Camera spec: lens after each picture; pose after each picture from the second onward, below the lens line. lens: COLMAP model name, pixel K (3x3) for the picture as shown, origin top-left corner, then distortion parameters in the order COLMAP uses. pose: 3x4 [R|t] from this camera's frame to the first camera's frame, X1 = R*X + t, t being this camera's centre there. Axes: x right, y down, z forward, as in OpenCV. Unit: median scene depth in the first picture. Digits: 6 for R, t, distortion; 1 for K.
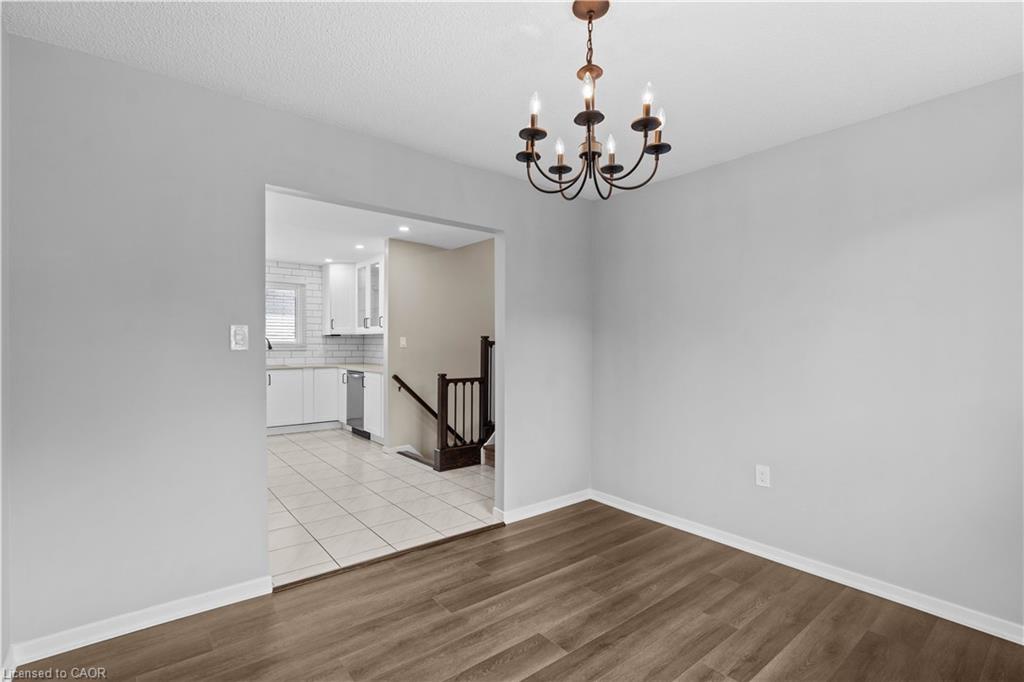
lens RADIAL K [[459.1, 0, 505.9], [0, 459.1, 349.4], [0, 0, 1]] dist [-0.003901, 0.003112]
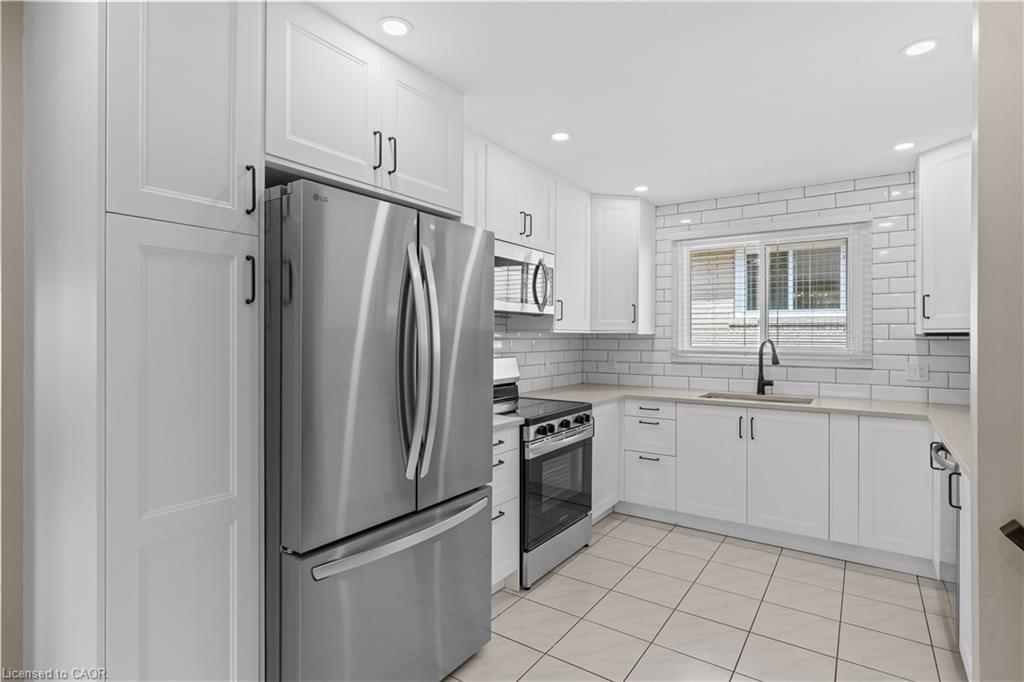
lens RADIAL K [[516.4, 0, 515.1], [0, 516.4, 334.5], [0, 0, 1]] dist [-0.000936, 0.001927]
pose [[0.292923, -0.007136, -0.956109, -0.061744], [-0.013598, 0.999840, -0.011629, -0.022452], [0.956039, 0.016408, 0.292779, 0.566934]]
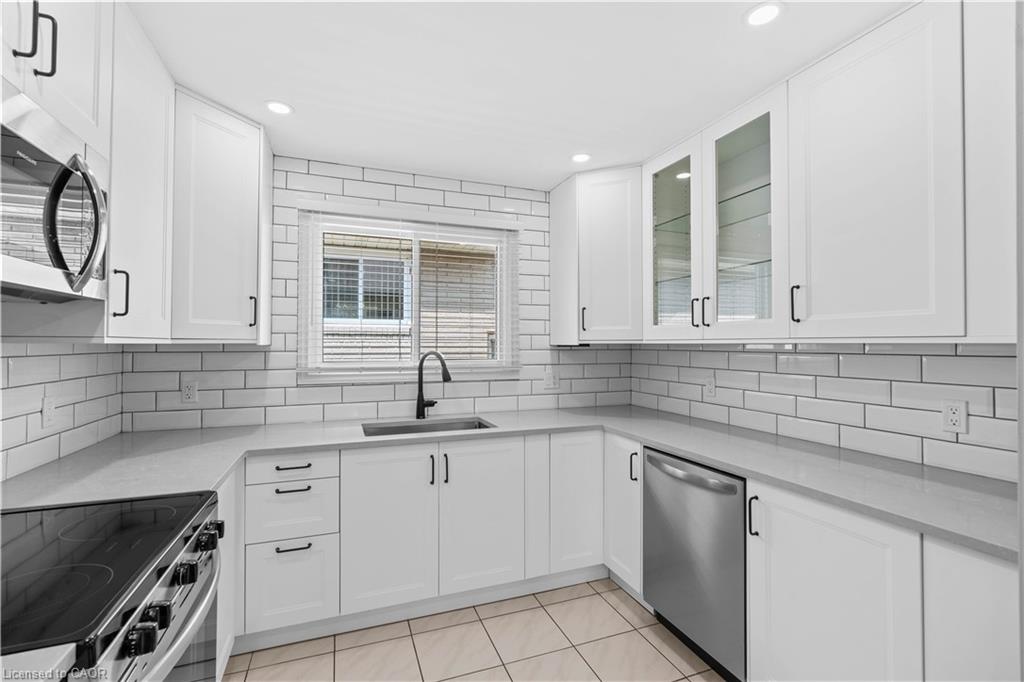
lens RADIAL K [[459.1, 0, 510.8], [0, 459.1, 337.4], [0, 0, 1]] dist [-0.003901, 0.003112]
pose [[0.949853, -0.010116, -0.312532, -0.330641], [0.000689, 0.999542, -0.030257, -0.027497], [0.312695, 0.028524, 0.949425, 0.625722]]
